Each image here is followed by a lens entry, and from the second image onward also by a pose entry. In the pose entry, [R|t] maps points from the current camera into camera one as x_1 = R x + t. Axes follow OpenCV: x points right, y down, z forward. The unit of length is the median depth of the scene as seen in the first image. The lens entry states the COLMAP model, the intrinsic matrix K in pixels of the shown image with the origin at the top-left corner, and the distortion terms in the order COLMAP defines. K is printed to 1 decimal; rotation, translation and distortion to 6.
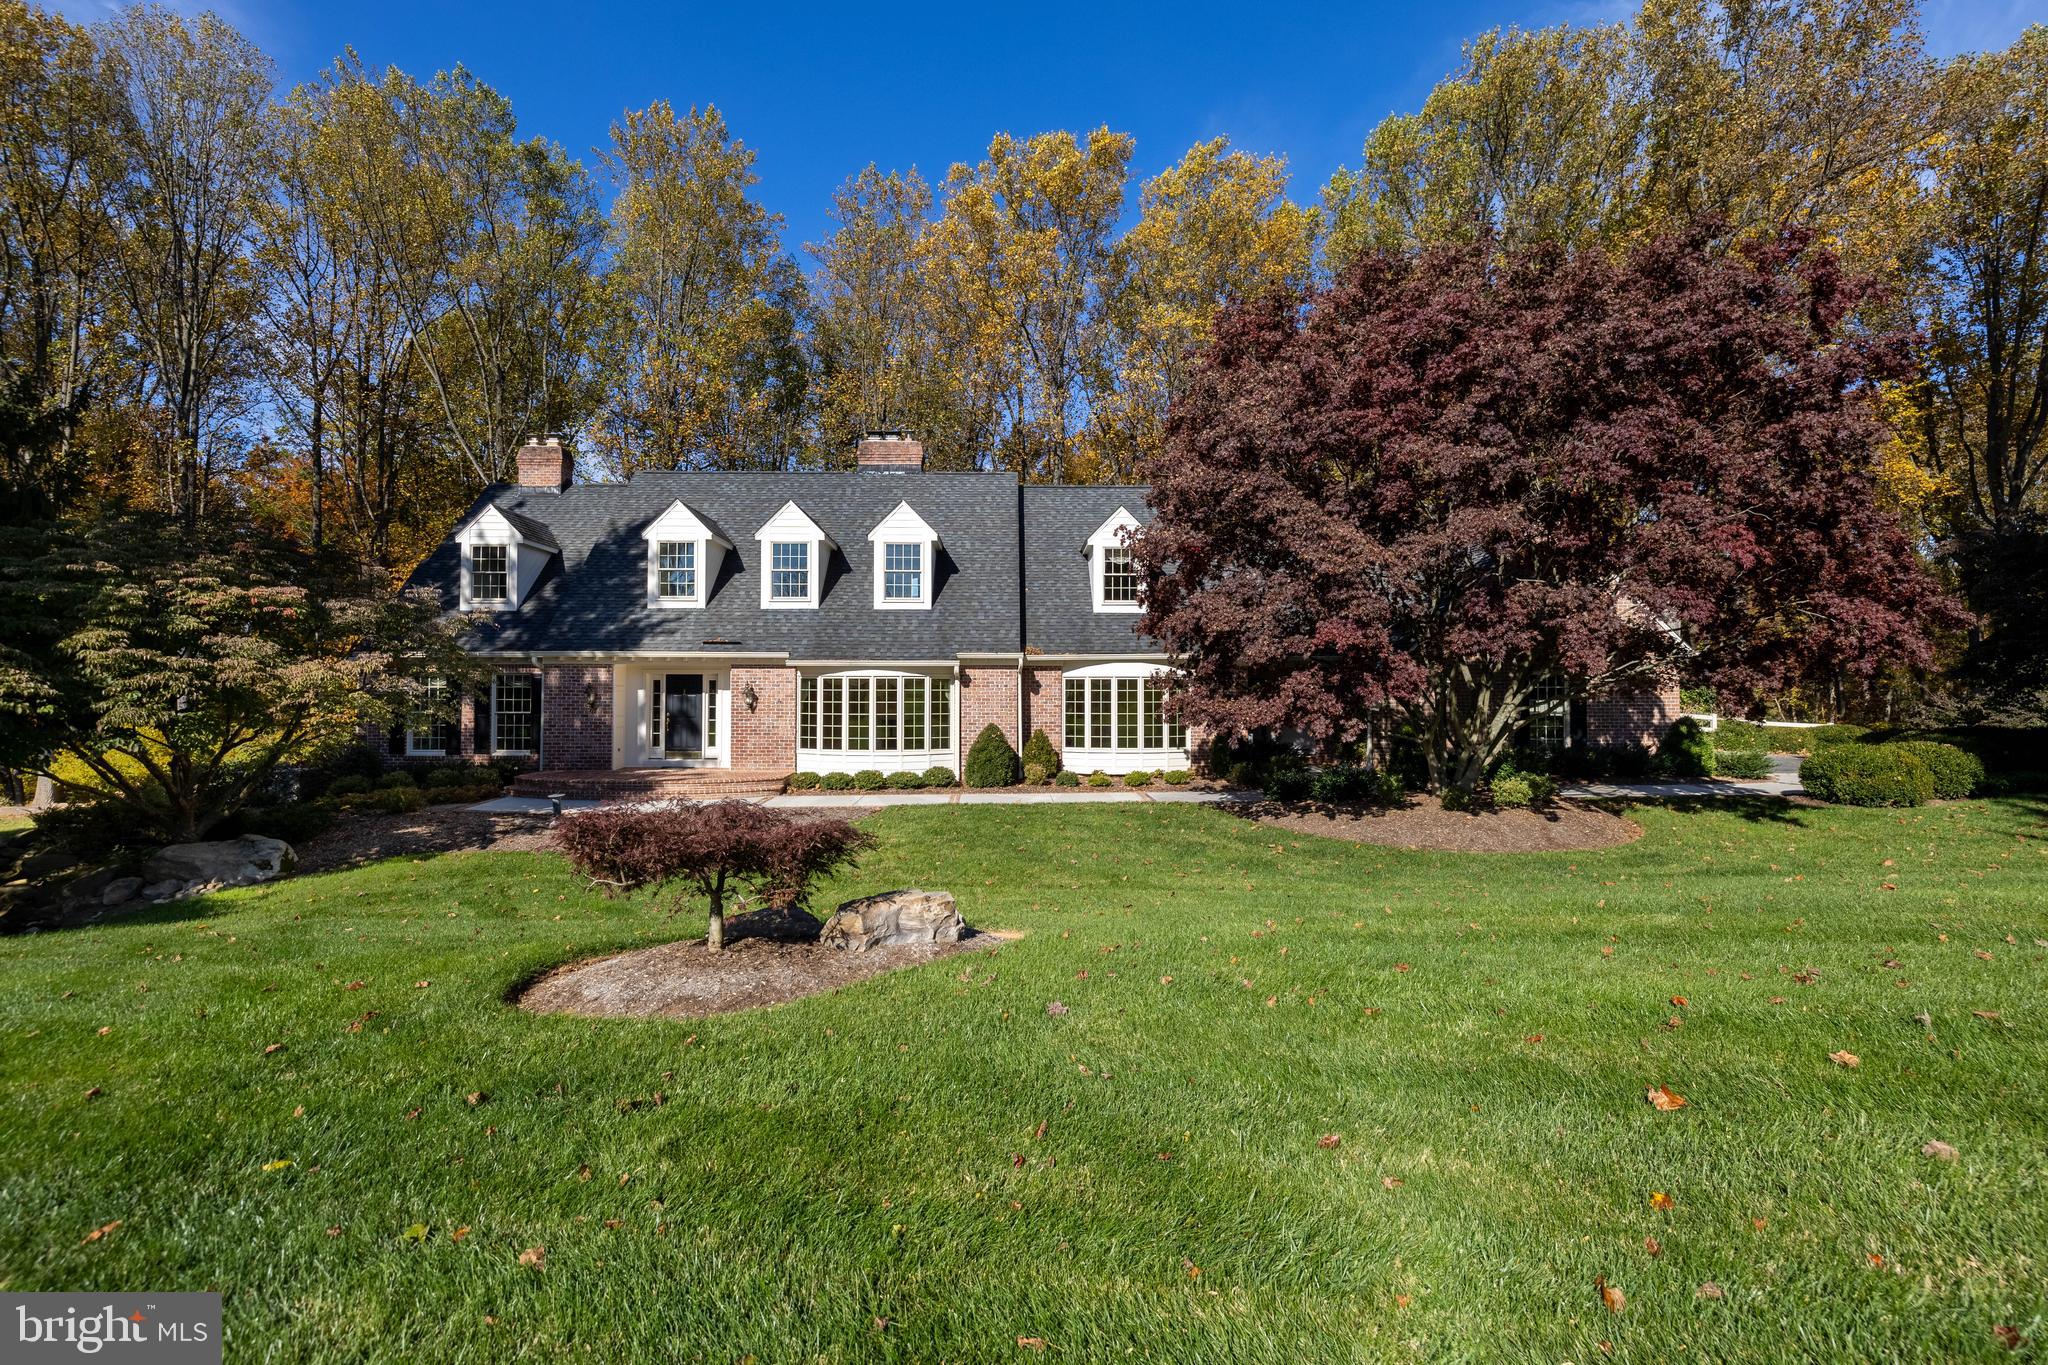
lens RADIAL K [[877.8, 0, 1021.0], [0, 877.8, 686.2], [0, 0, 1]] dist [0.004166, 0.000272]
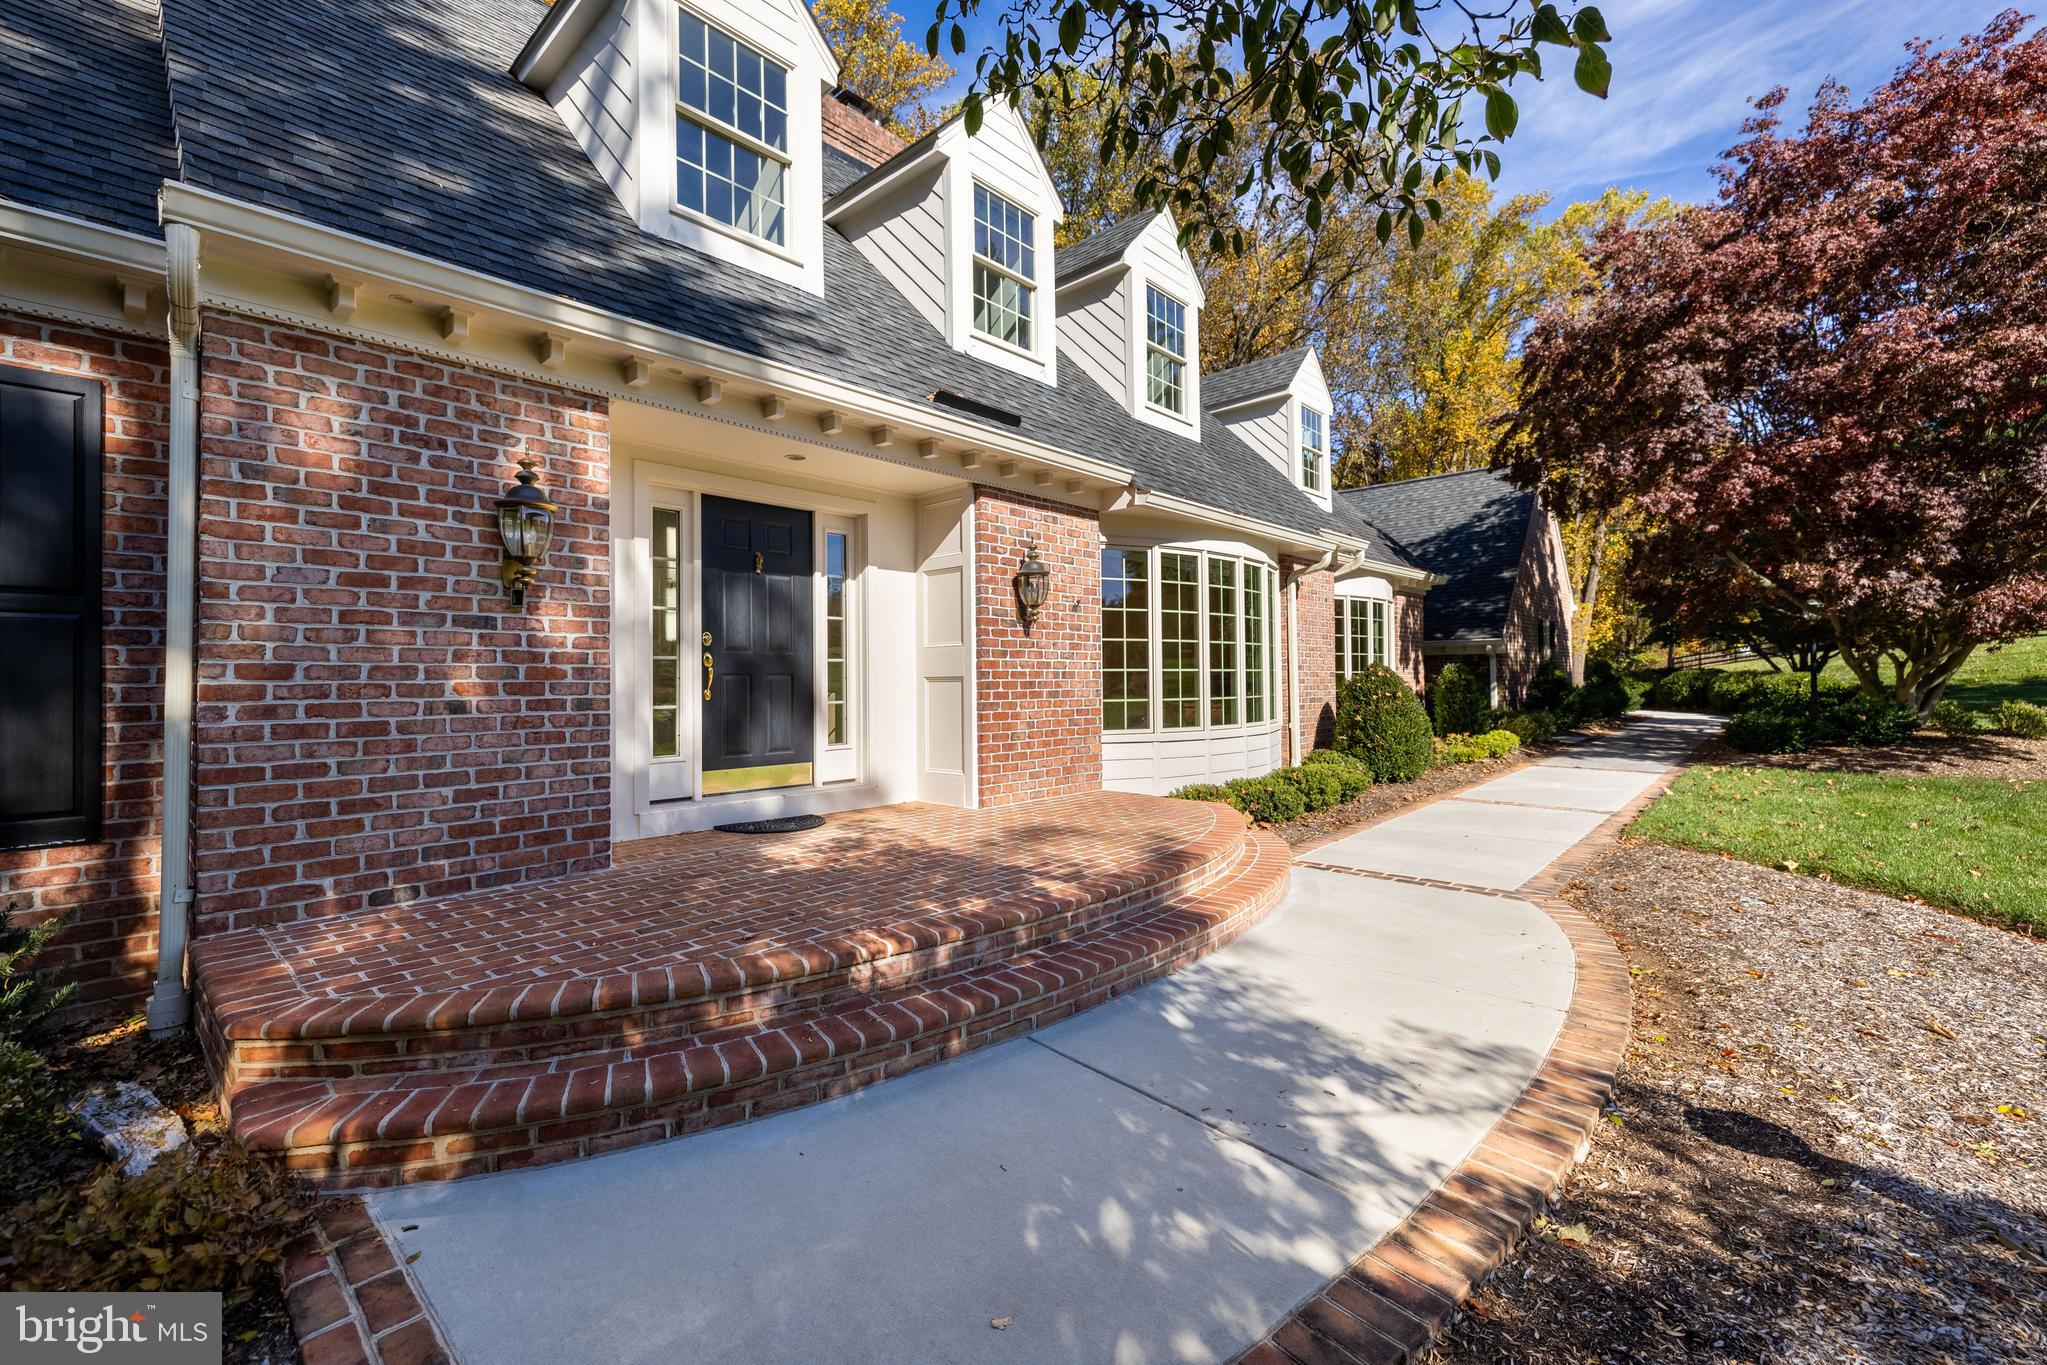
lens RADIAL K [[877.4, 0, 1024.2], [0, 877.4, 677.2], [0, 0, 1]] dist [0.004166, 0.000272]
pose [[0.684287, -0.006500, 0.729184, -0.545637], [0.013431, 0.999903, -0.003690, 0.047665], [-0.729089, 0.012319, 0.684308, 0.745441]]
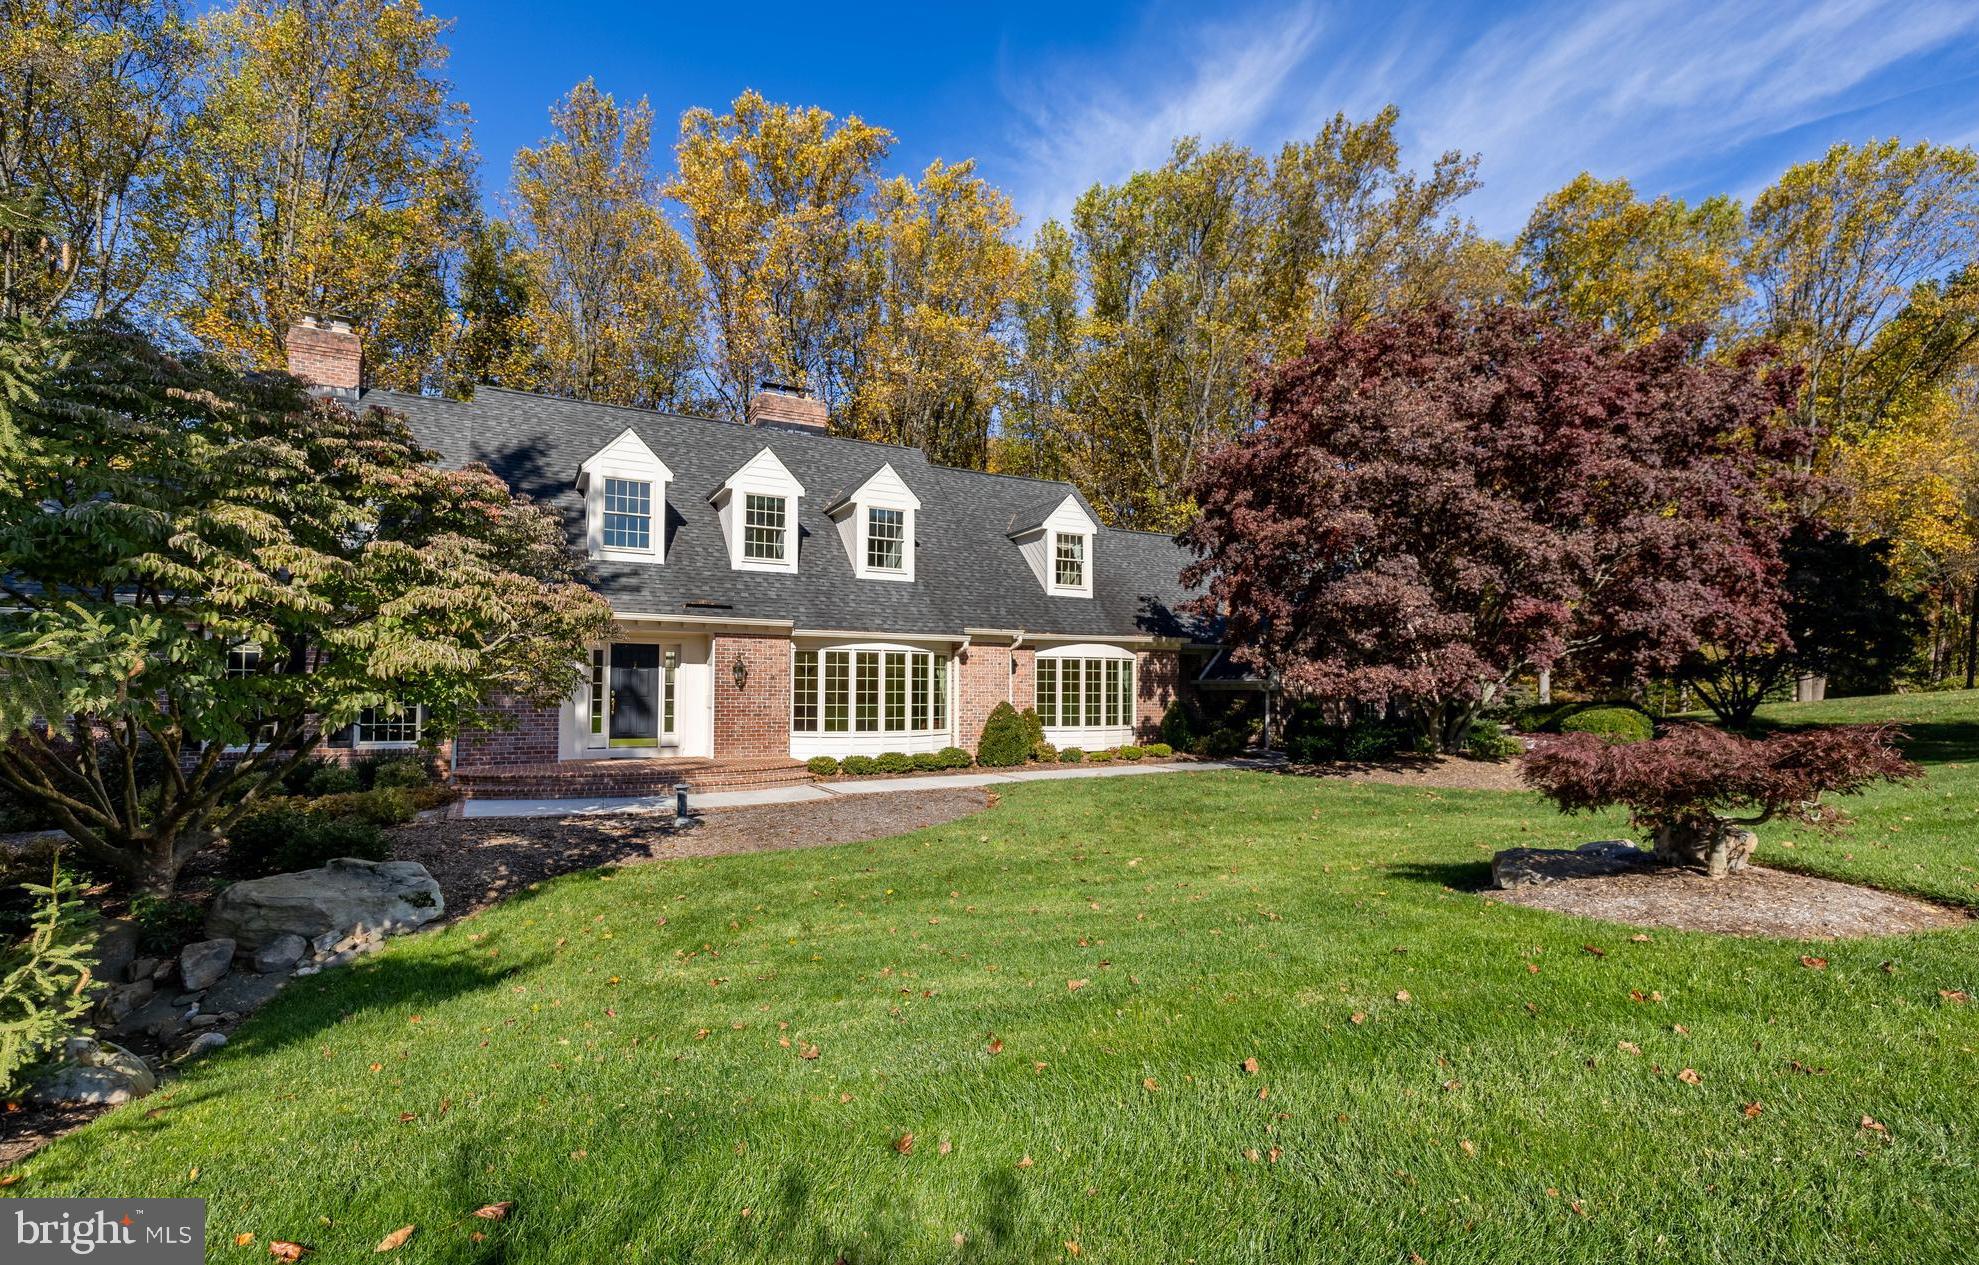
lens RADIAL K [[863.4, 0, 968.6], [0, 863.4, 679.5], [0, 0, 1]] dist [-0.015579, -0.000088]
pose [[0.890115, 0.010233, 0.455621, -0.478830], [-0.007123, 0.999938, -0.008542, 0.025156], [-0.455680, 0.004357, 0.890133, 0.151273]]
